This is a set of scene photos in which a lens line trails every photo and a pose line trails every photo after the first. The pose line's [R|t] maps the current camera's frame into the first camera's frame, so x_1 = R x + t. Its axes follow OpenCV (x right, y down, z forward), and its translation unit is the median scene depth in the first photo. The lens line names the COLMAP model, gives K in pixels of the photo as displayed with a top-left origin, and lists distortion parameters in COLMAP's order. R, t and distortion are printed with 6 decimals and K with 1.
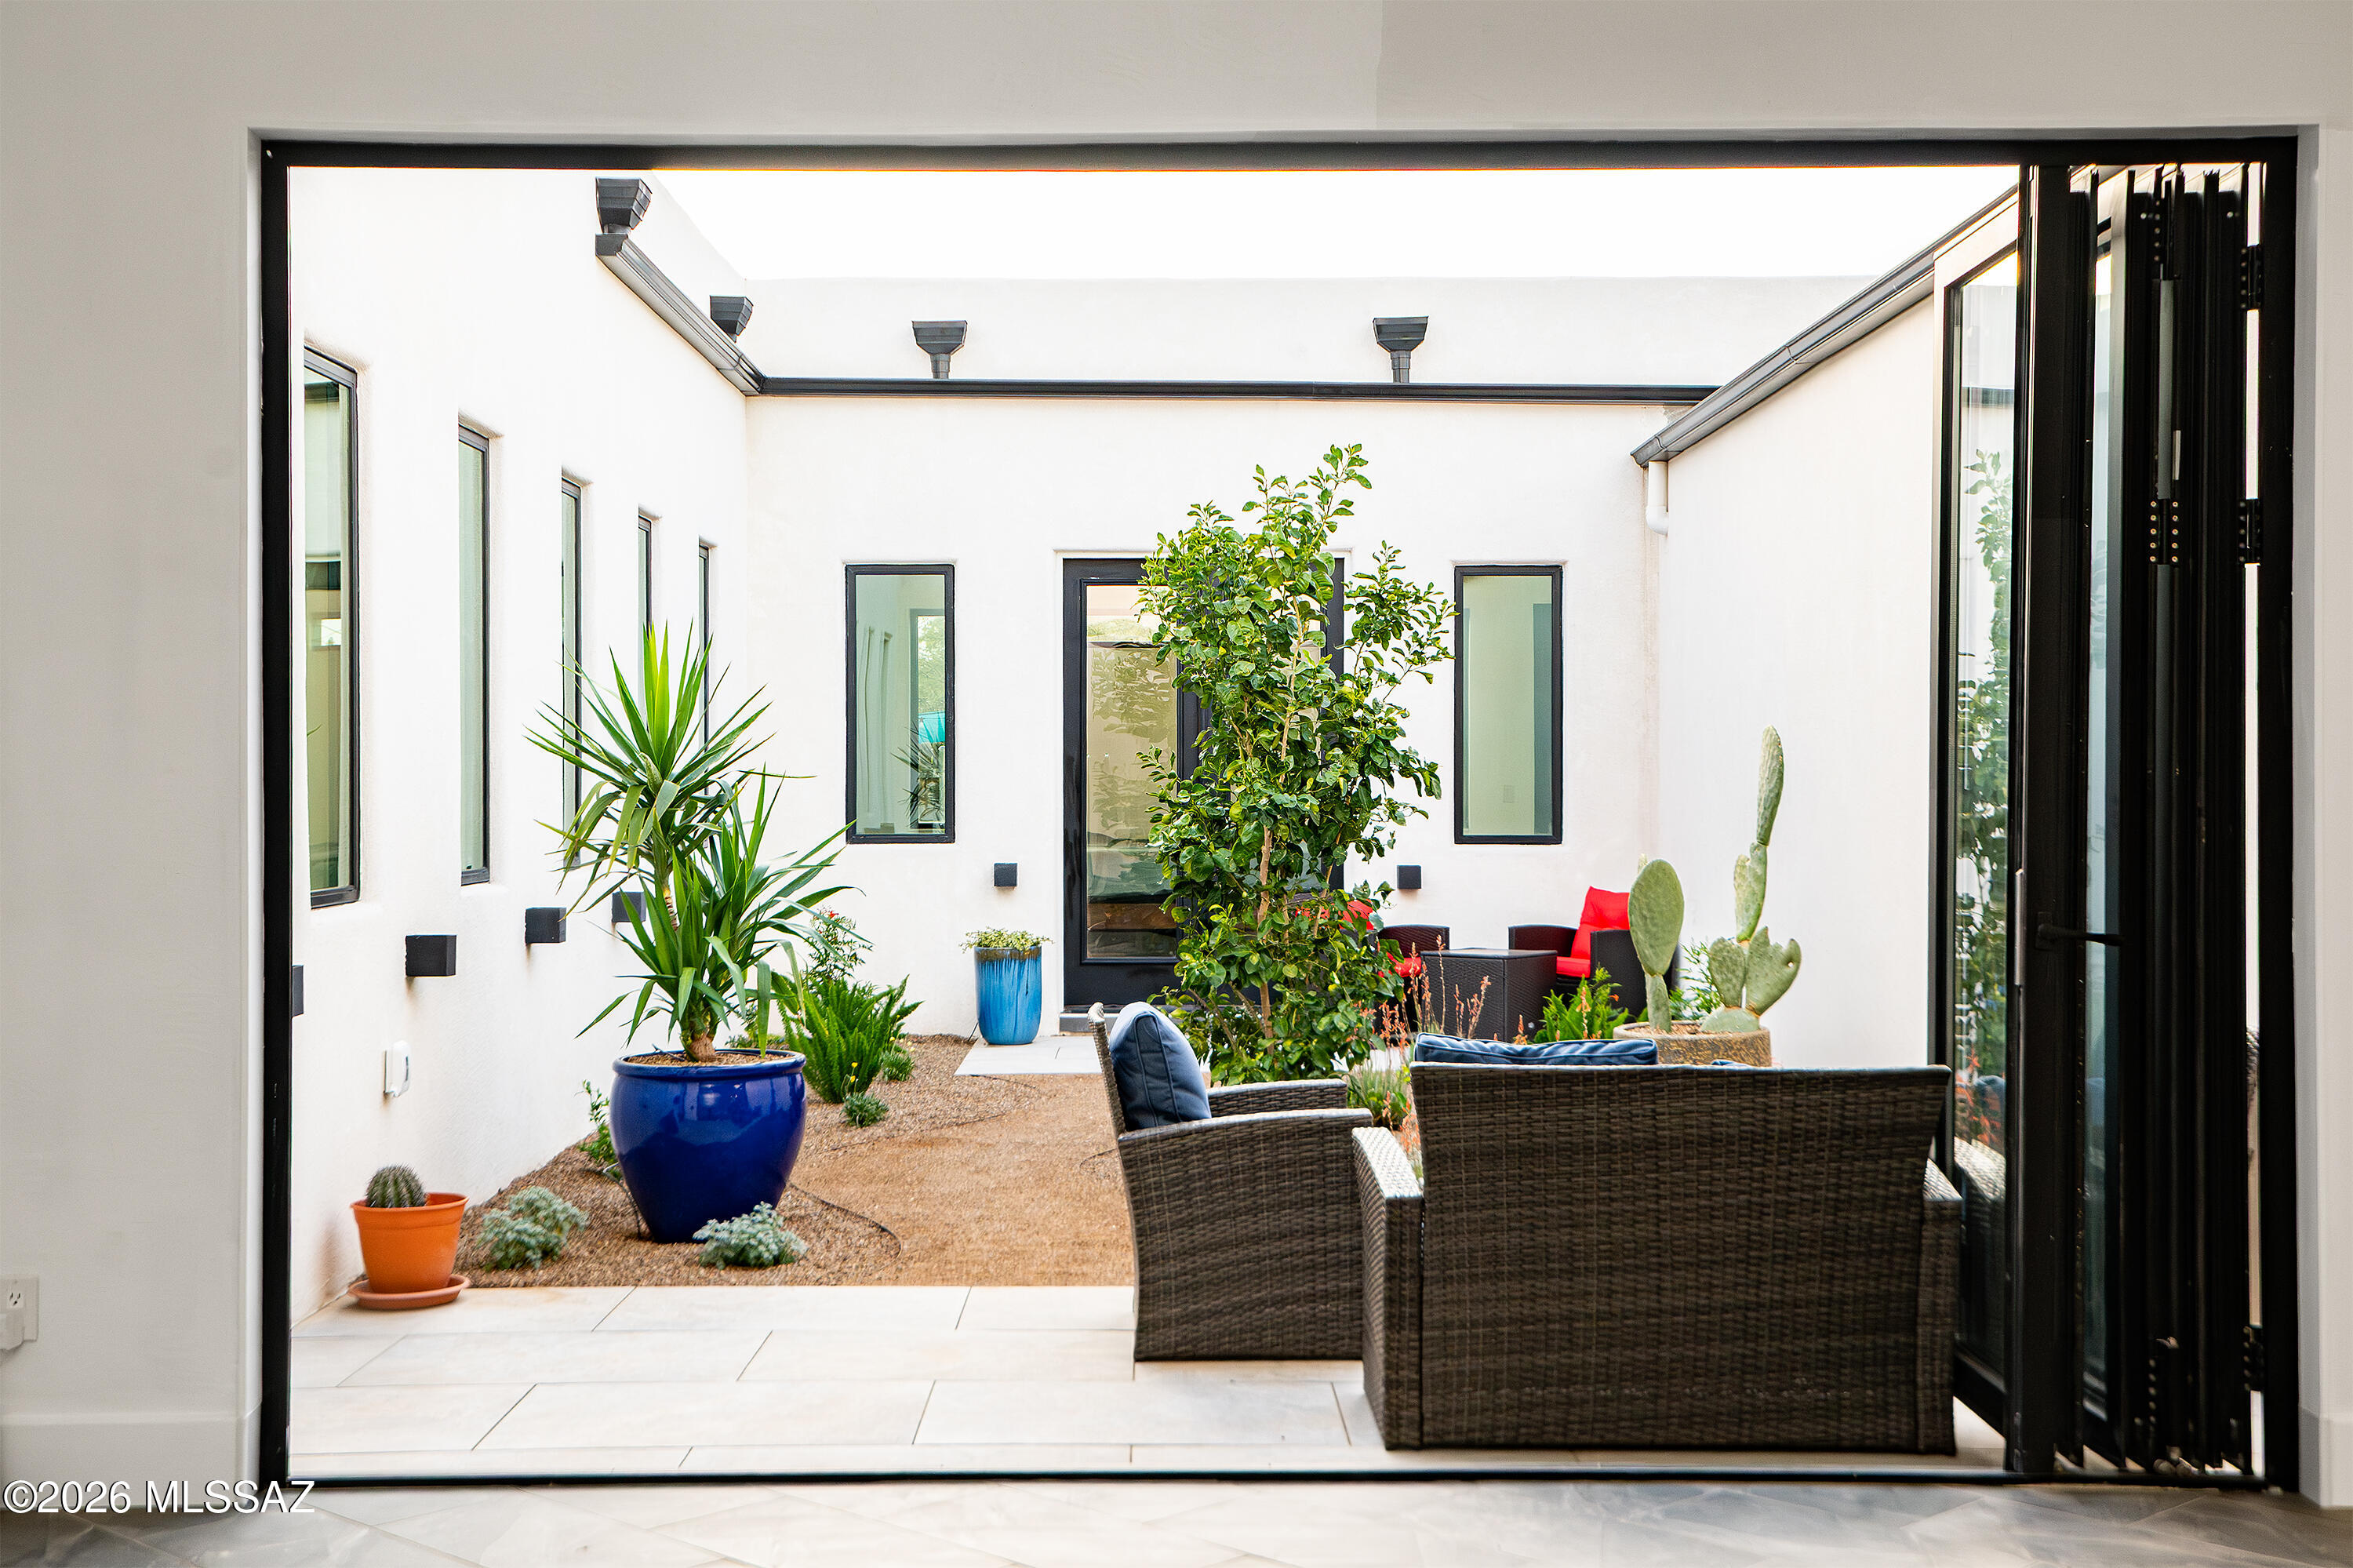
lens RADIAL K [[2854.4, 0, 1176.5], [0, 2854.4, 784.0], [0, 0, 1]] dist [-0.004614, -0.001385]
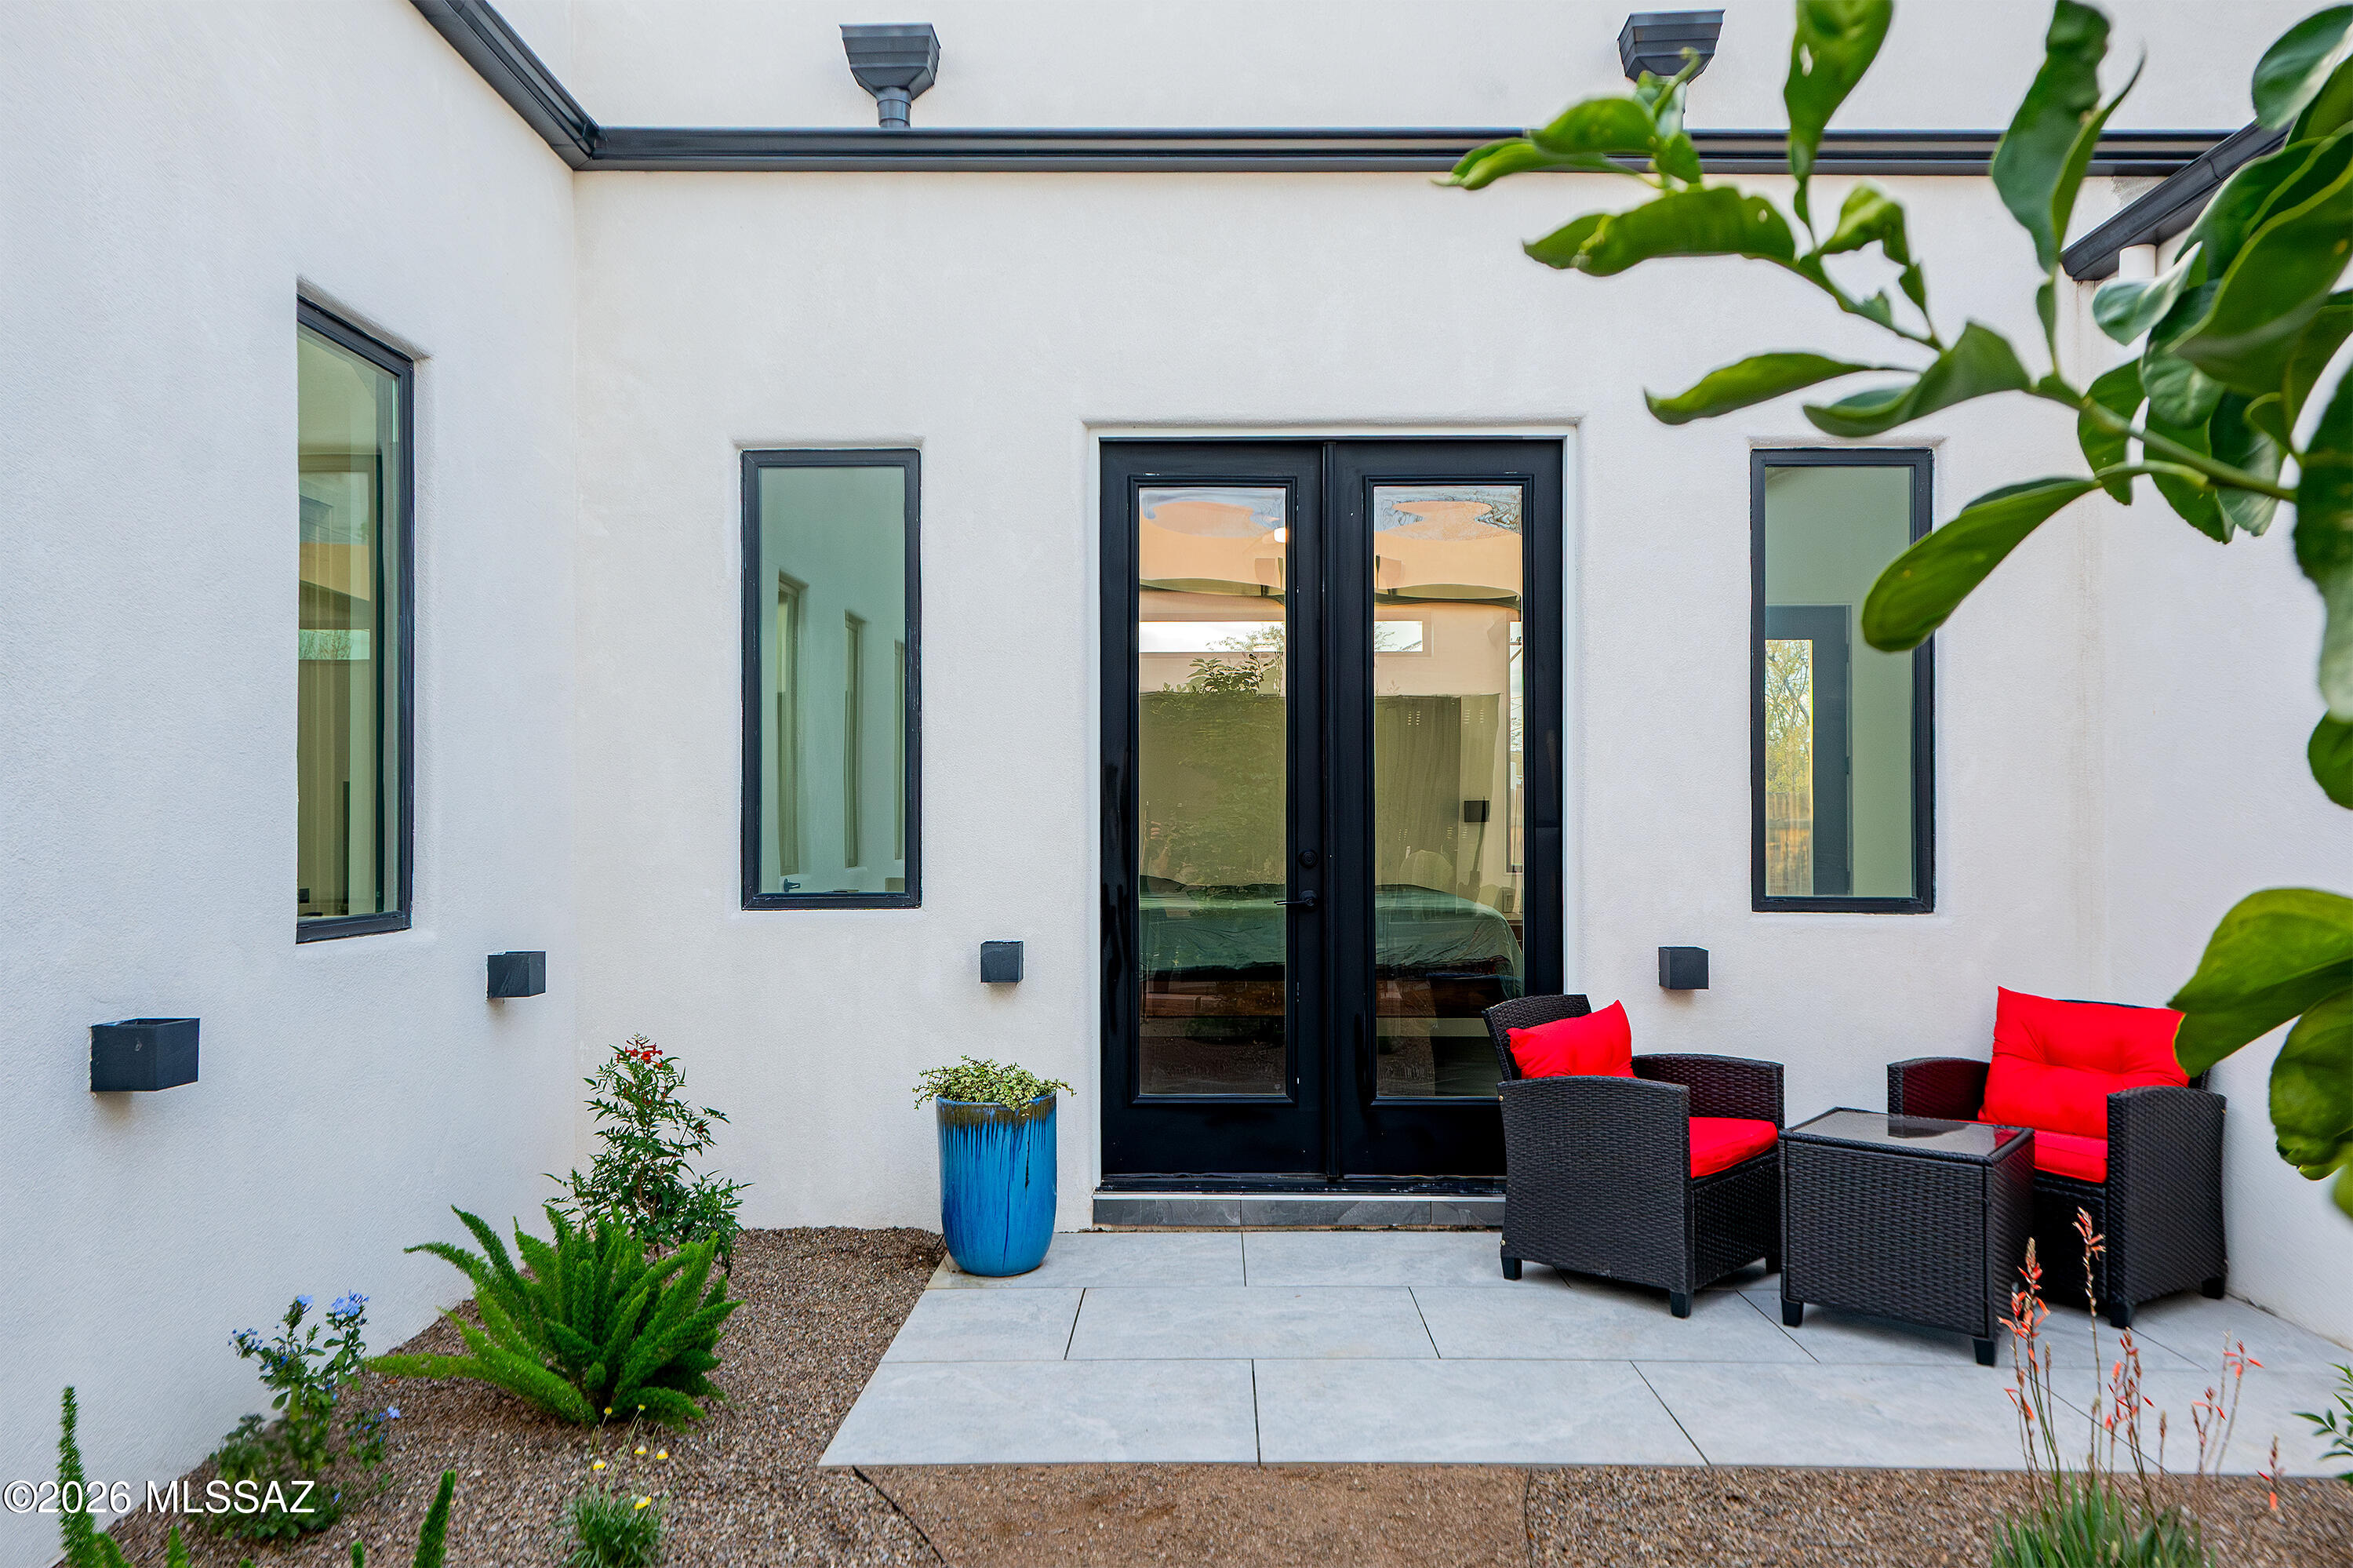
lens RADIAL K [[1634.6, 0, 1176.5], [0, 1634.6, 784.0], [0, 0, 1]] dist [0.000484, 0.000014]
pose [[0.999790, 0.000367, -0.020474, -0.016249], [-0.000649, 0.999905, -0.013801, -0.000785], [0.020467, 0.013812, 0.999695, 0.655576]]
